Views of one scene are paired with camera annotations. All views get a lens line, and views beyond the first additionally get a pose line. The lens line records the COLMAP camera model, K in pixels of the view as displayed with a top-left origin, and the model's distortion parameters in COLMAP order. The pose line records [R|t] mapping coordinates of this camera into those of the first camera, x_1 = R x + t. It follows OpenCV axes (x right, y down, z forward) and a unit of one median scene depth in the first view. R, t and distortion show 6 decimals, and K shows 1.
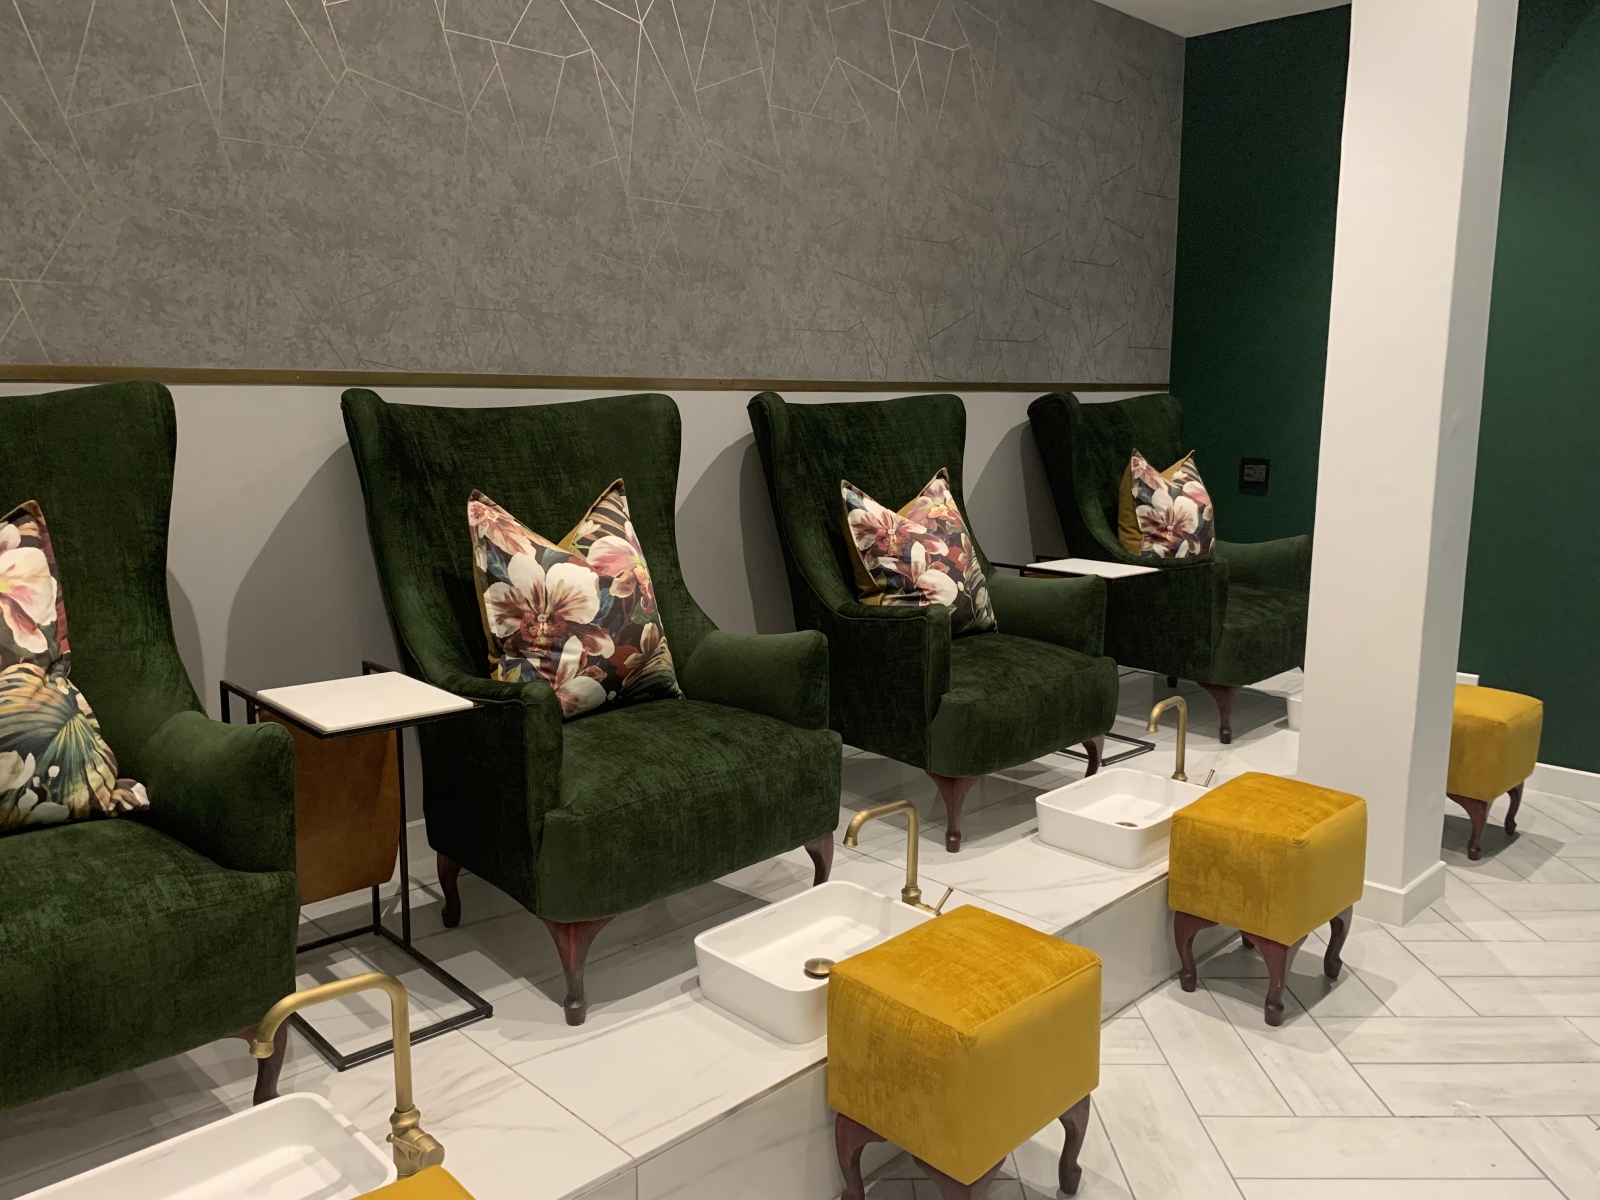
lens RADIAL K [[1214.0, 0, 796.1], [0, 1214.0, 600.9], [0, 0, 1]] dist [0.024341, -0.037011]
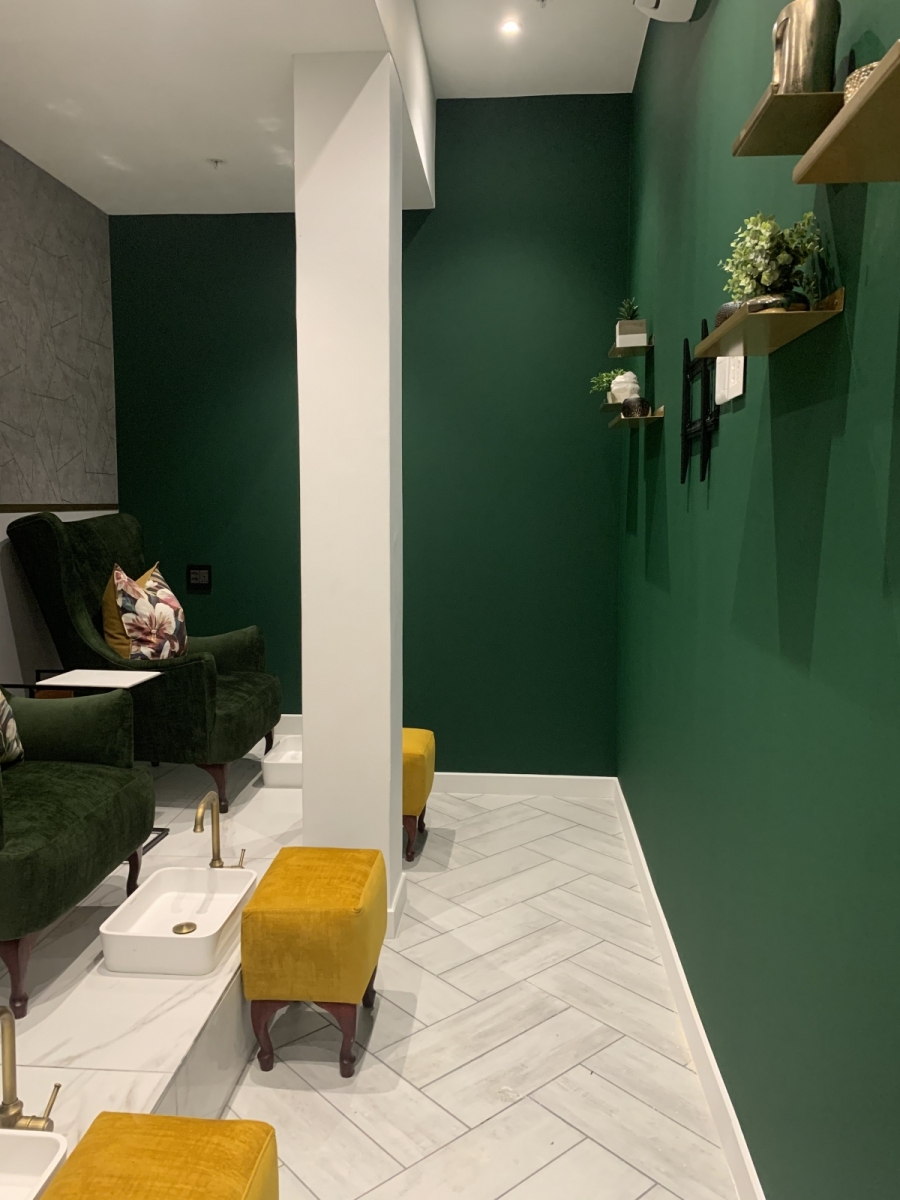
lens RADIAL K [[910.5, 0, 447.7], [0, 910.5, 593.9], [0, 0, 1]] dist [0.024341, -0.037011]
pose [[0.753510, -0.064863, 0.654229, -0.052760], [0.109163, 0.993651, -0.027213, -0.051705], [-0.648310, 0.091923, 0.755807, 0.213110]]
